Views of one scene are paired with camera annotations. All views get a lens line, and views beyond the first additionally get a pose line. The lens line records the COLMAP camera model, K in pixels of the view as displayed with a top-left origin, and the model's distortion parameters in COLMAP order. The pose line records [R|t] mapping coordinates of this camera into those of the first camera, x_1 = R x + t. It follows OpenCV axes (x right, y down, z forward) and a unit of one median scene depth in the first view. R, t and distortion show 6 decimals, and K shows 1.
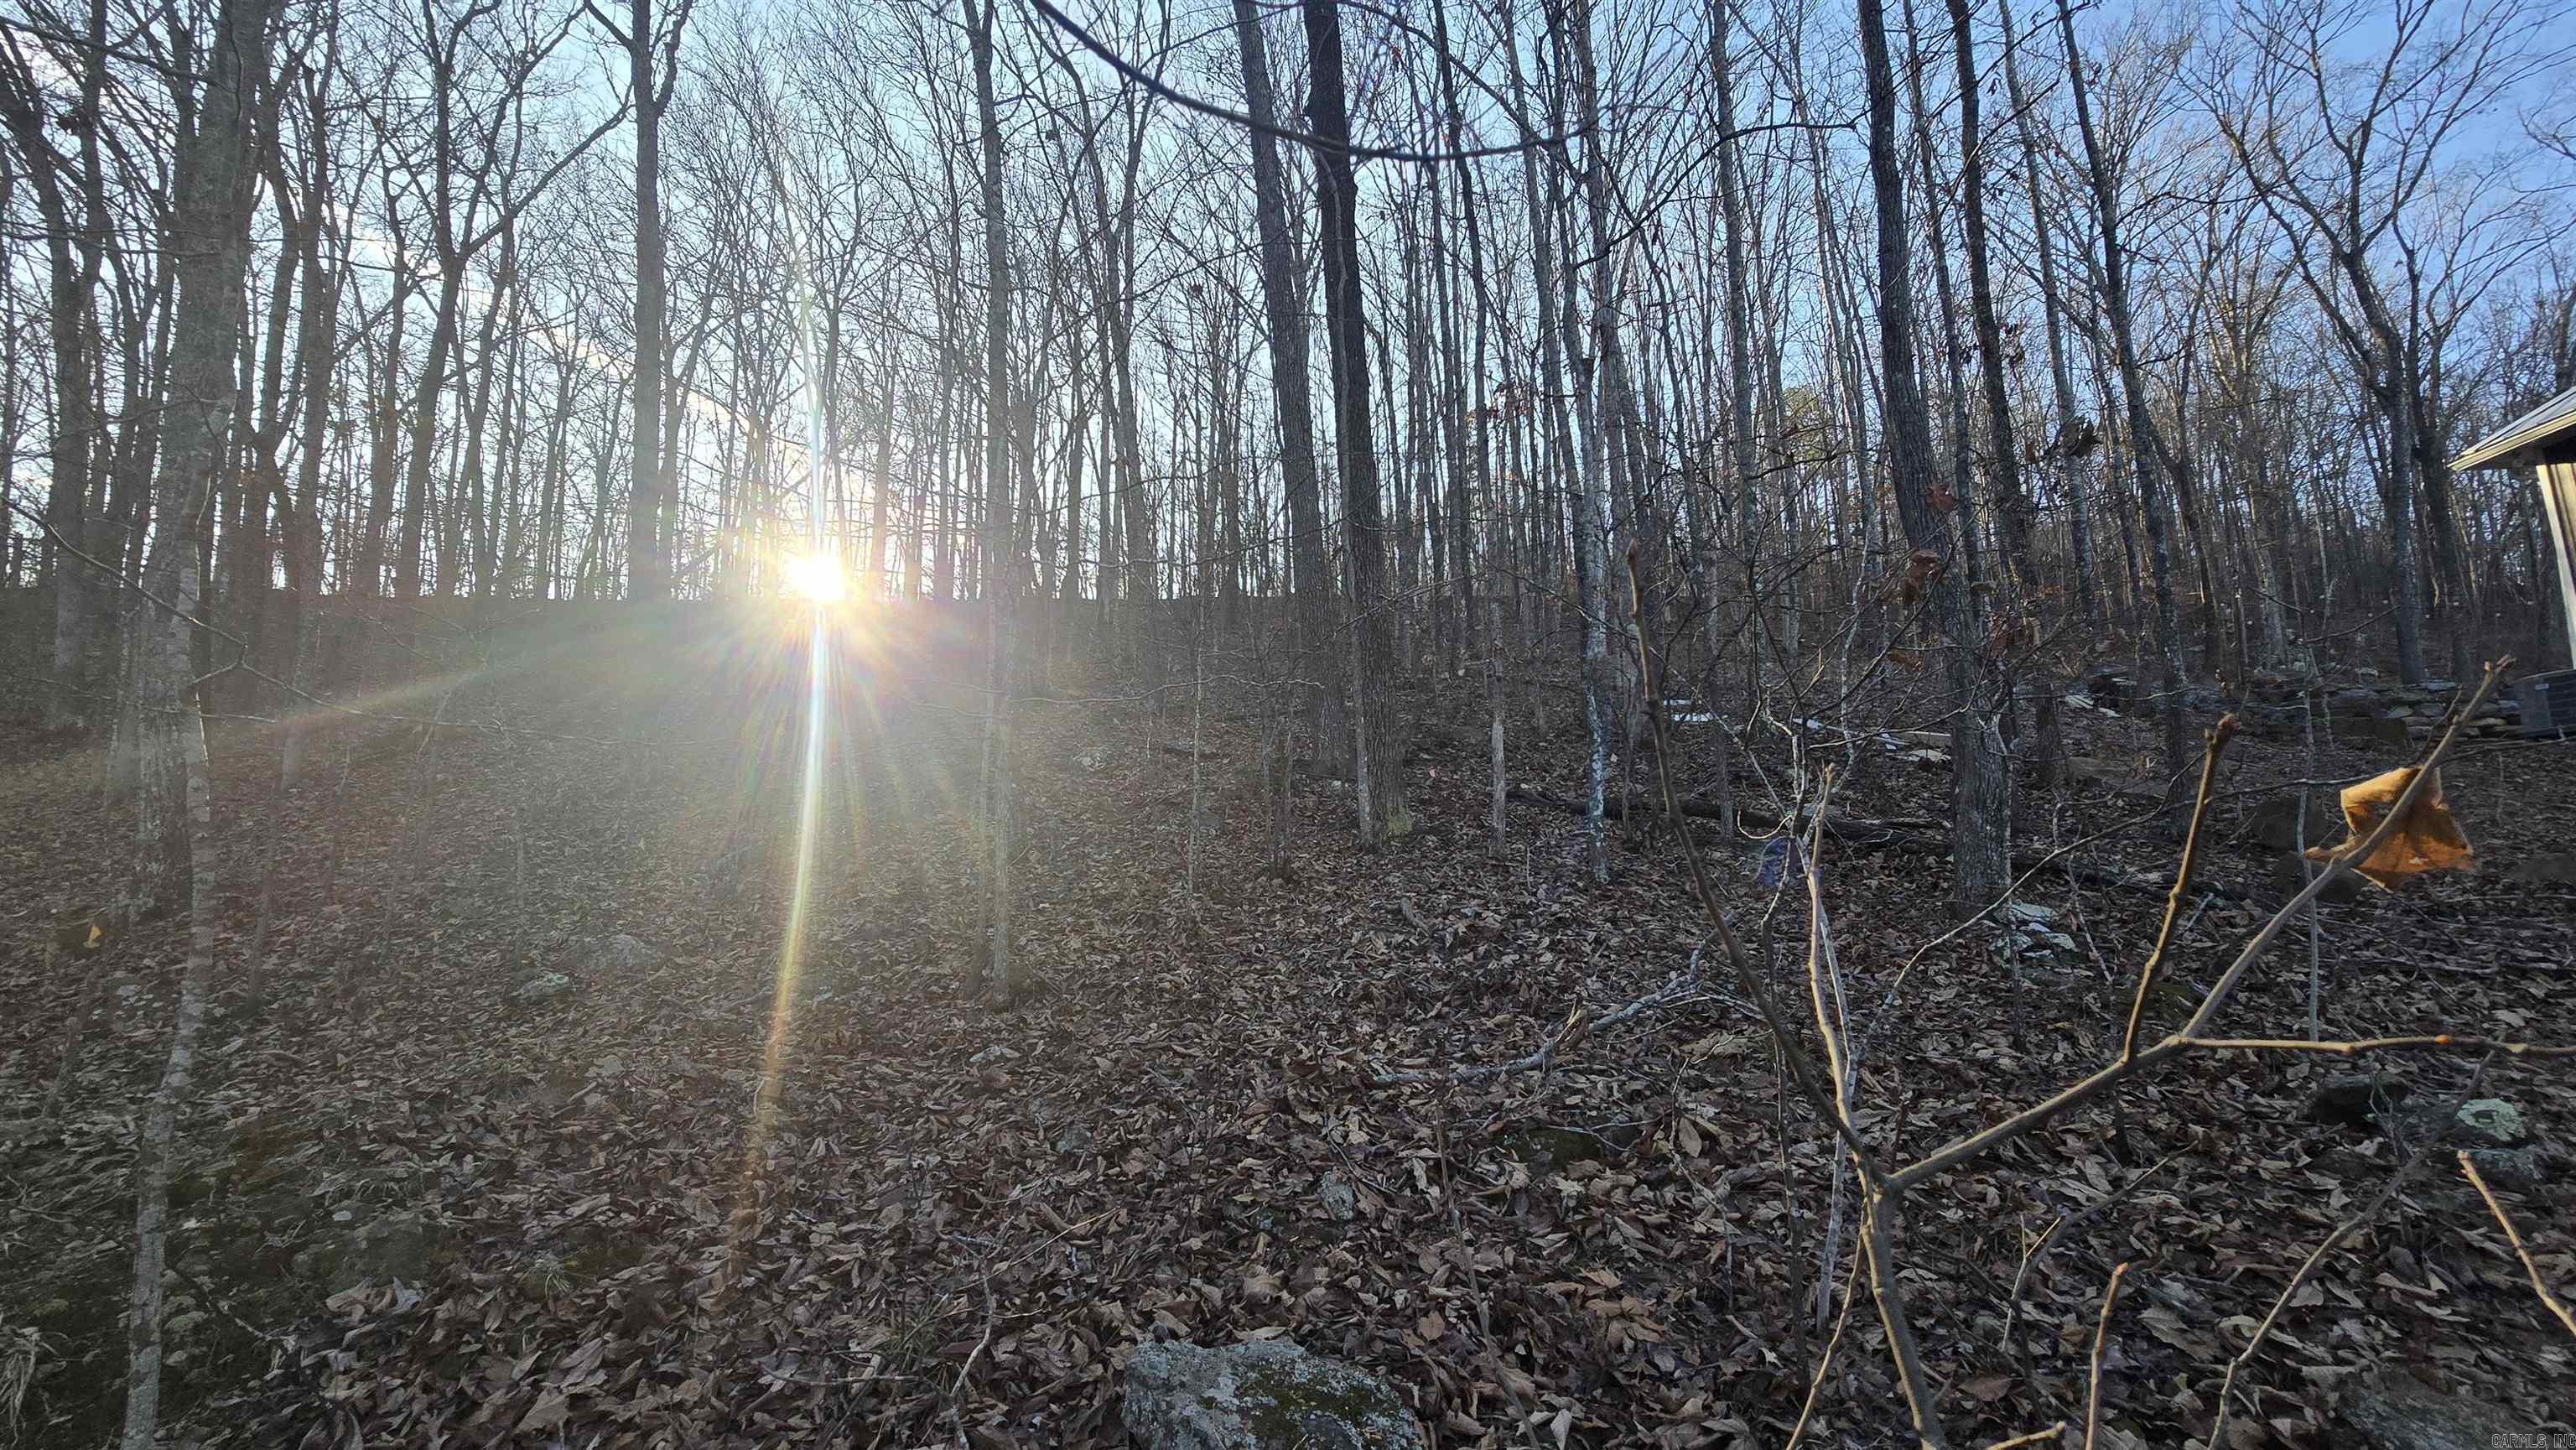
lens RADIAL K [[1062.9, 0, 1288.5], [0, 1062.9, 717.0], [0, 0, 1]] dist [-0.000851, 0.002730]
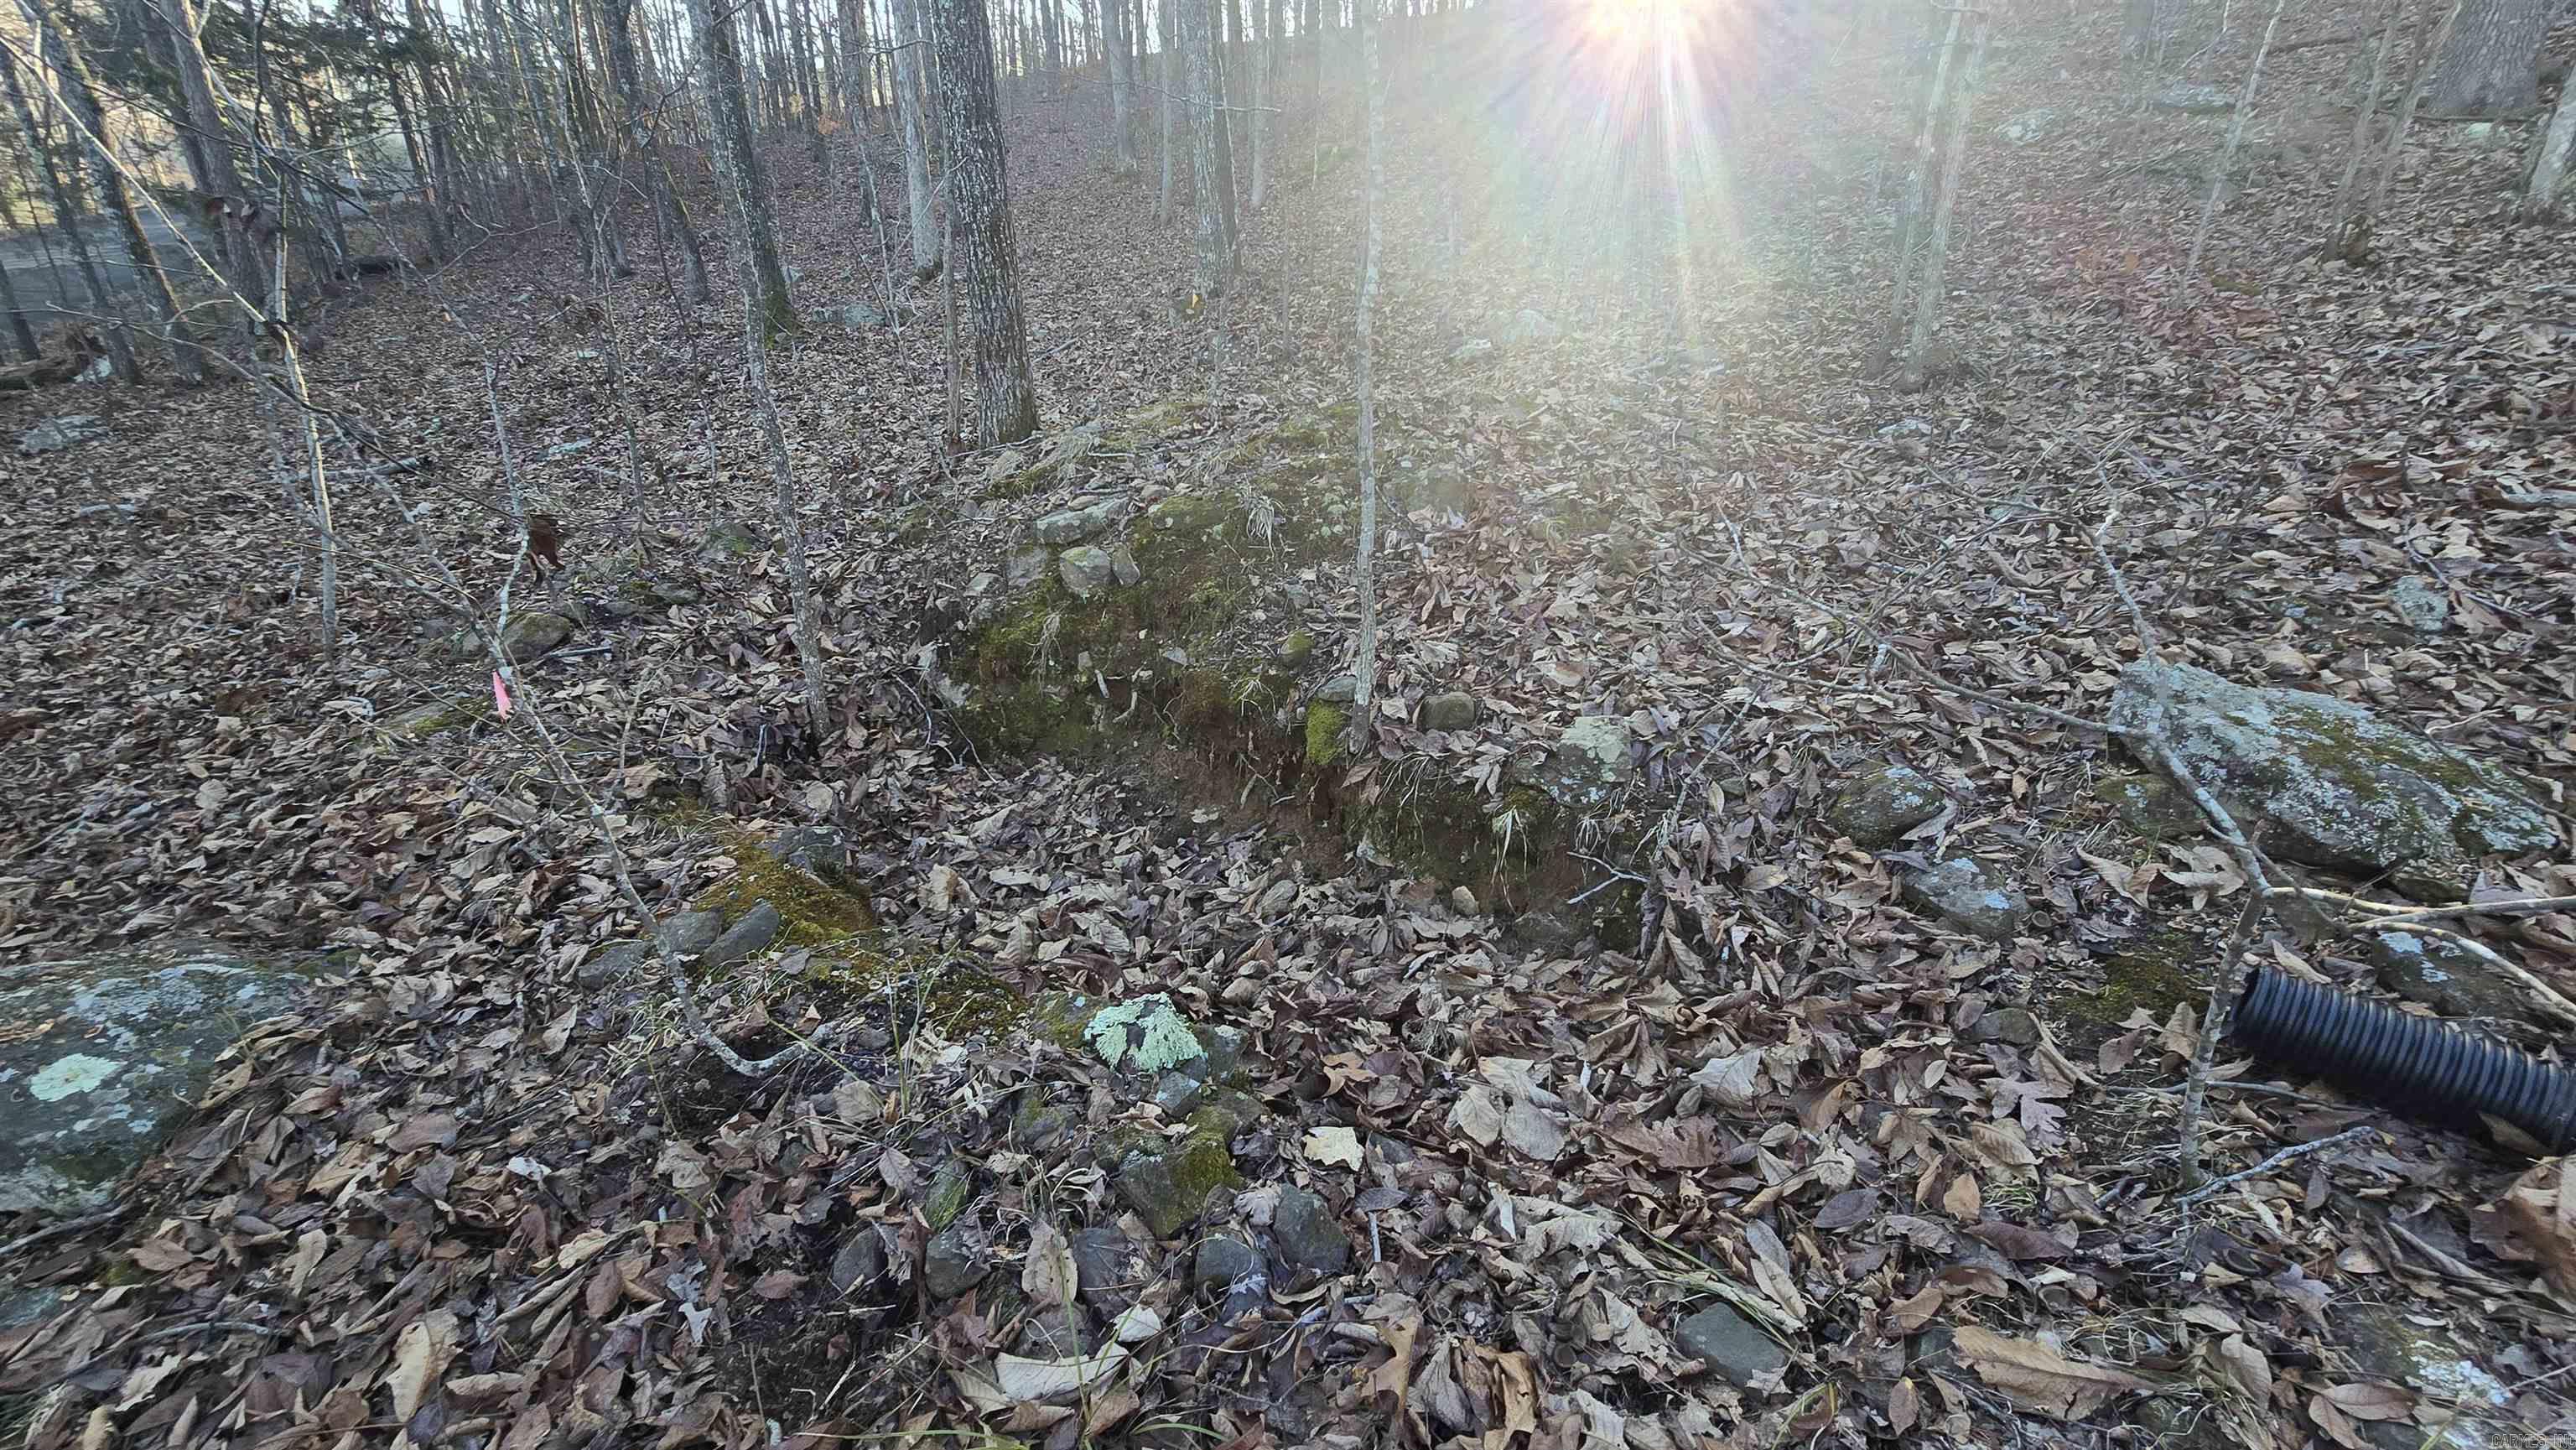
lens RADIAL K [[1062.9, 0, 1288.5], [0, 1062.9, 717.0], [0, 0, 1]] dist [-0.000851, 0.002730]
pose [[0.757561, 0.247332, -0.604093, -0.081824], [0.079501, 0.883590, 0.461464, 0.088454], [0.647905, -0.397613, 0.649710, -0.073158]]
